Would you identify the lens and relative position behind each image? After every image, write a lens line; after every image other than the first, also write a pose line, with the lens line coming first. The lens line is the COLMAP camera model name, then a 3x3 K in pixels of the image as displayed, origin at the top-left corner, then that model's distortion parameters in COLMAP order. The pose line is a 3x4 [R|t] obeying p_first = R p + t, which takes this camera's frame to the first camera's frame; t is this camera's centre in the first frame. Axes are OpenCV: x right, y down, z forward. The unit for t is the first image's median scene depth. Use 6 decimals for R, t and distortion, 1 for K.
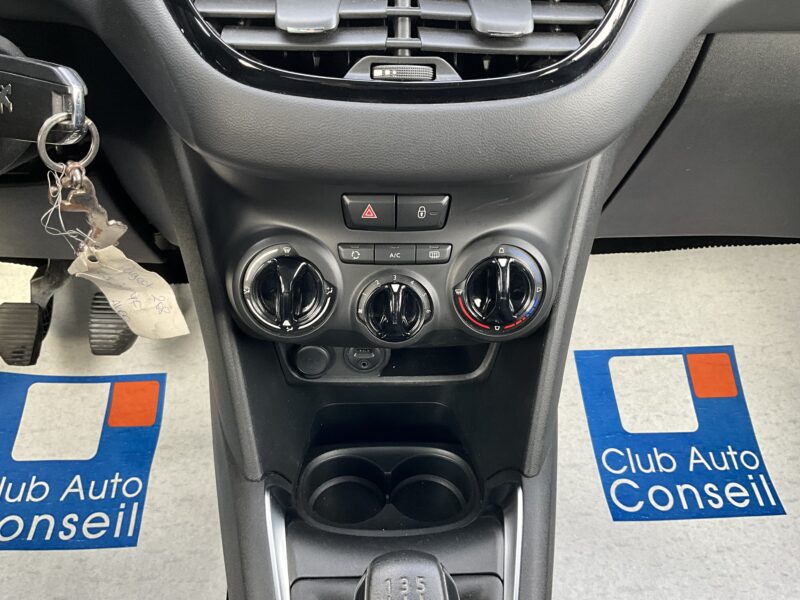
lens RADIAL K [[685.7, 0, 395.1], [0, 685.7, 303.0], [0, 0, 1]] dist [0.056466, -0.165229]
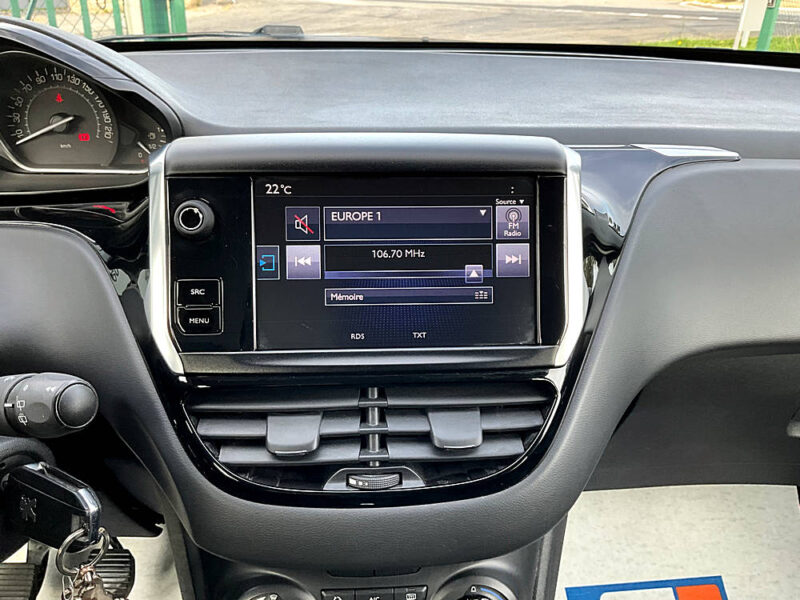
lens RADIAL K [[690.9, 0, 400.0], [0, 690.9, 300.0], [0, 0, 1]] dist [-0.006080, -0.016268]
pose [[0.999528, -0.027259, 0.014165, 0.017634], [0.029702, 0.975240, -0.219145, -0.140447], [-0.007840, 0.219463, 0.975589, -0.079783]]
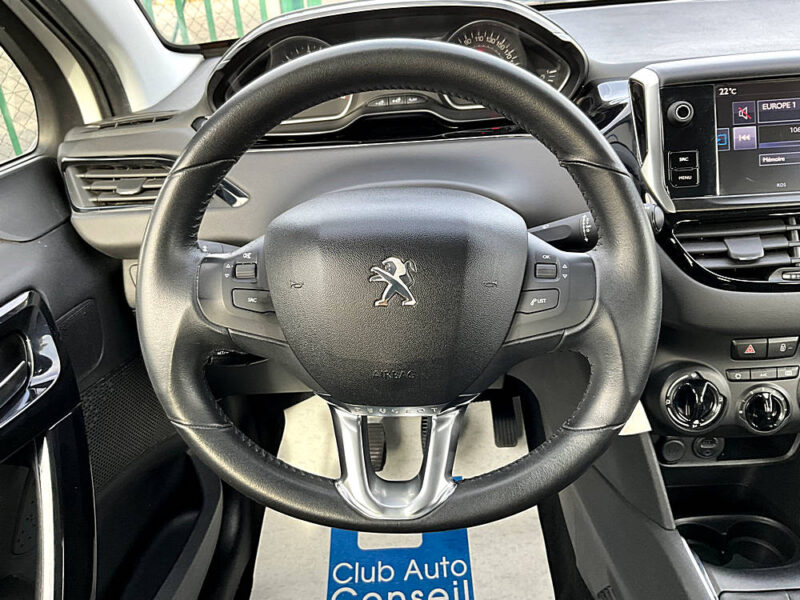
lens RADIAL K [[690.9, 0, 400.0], [0, 690.9, 300.0], [0, 0, 1]] dist [-0.006080, -0.016268]
pose [[0.989786, -0.069355, -0.124557, -0.305606], [0.047183, 0.983816, -0.172859, -0.002321], [0.134530, 0.165217, 0.977039, -0.339722]]
